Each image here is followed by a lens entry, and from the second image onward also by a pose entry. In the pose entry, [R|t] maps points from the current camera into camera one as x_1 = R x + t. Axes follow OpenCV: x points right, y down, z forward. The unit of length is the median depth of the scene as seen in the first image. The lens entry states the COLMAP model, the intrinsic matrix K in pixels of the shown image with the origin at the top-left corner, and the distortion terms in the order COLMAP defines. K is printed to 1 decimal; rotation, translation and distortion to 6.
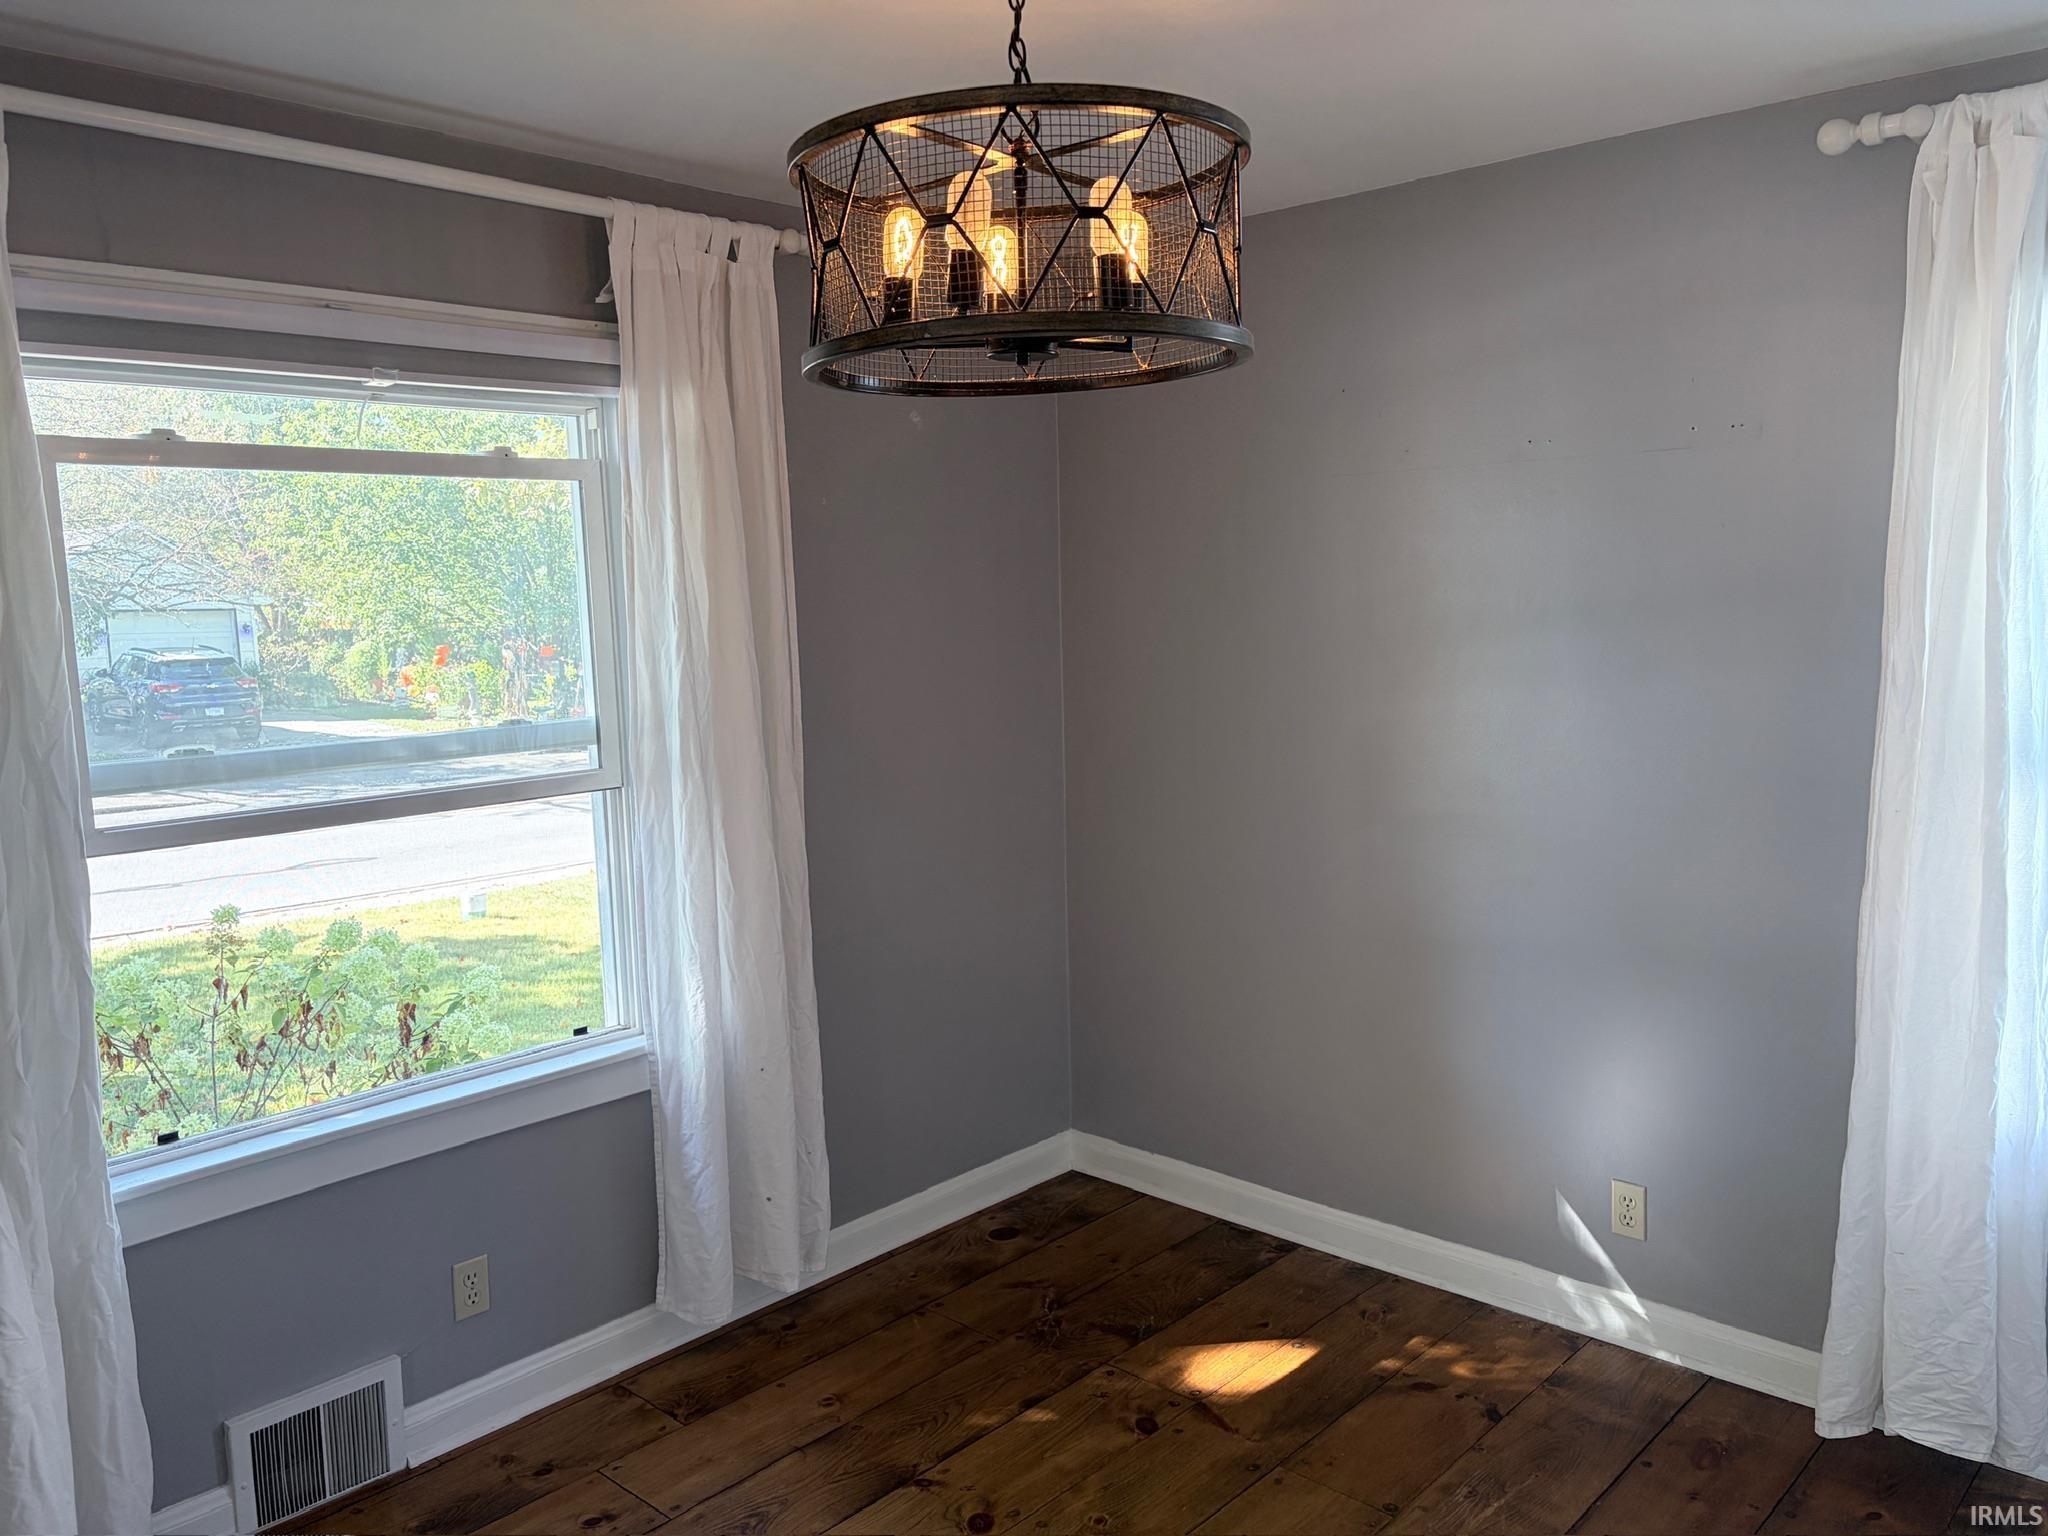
lens RADIAL K [[1564.2, 0, 1035.3], [0, 1564.2, 777.0], [0, 0, 1]] dist [0.070369, -0.064259]
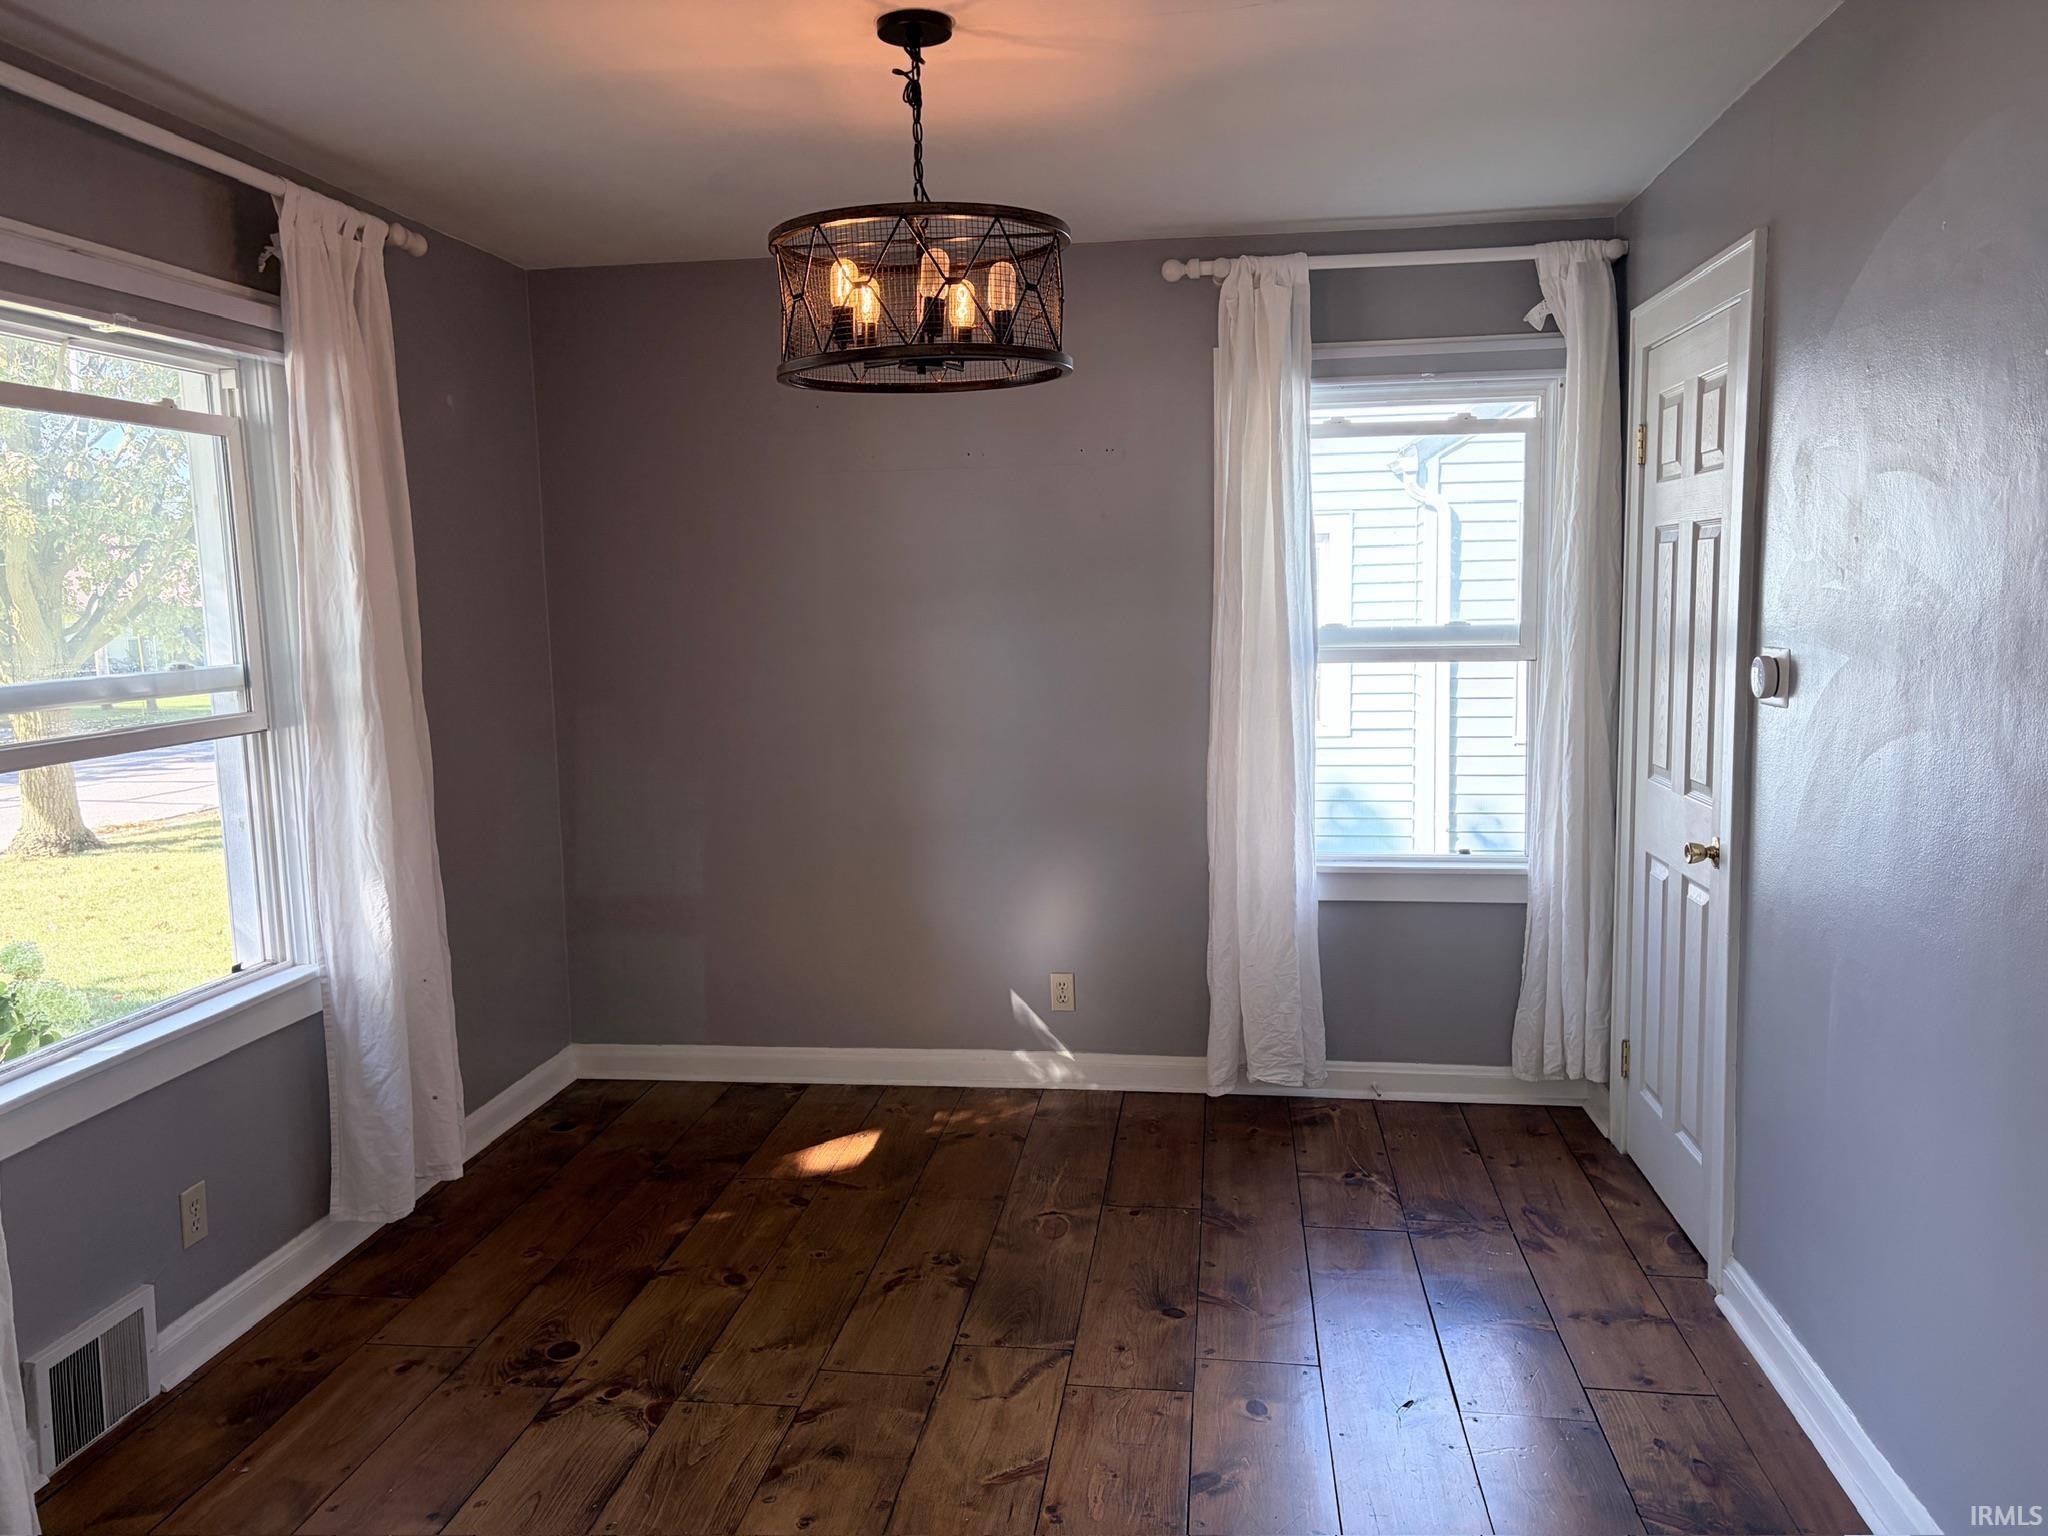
lens RADIAL K [[1564.2, 0, 1007.6], [0, 1564.2, 762.3], [0, 0, 1]] dist [0.070369, -0.064259]
pose [[0.822045, -0.057149, 0.566548, -0.468697], [0.073433, 0.997282, -0.005952, 0.072444], [-0.564668, 0.046496, 0.824007, -0.152954]]
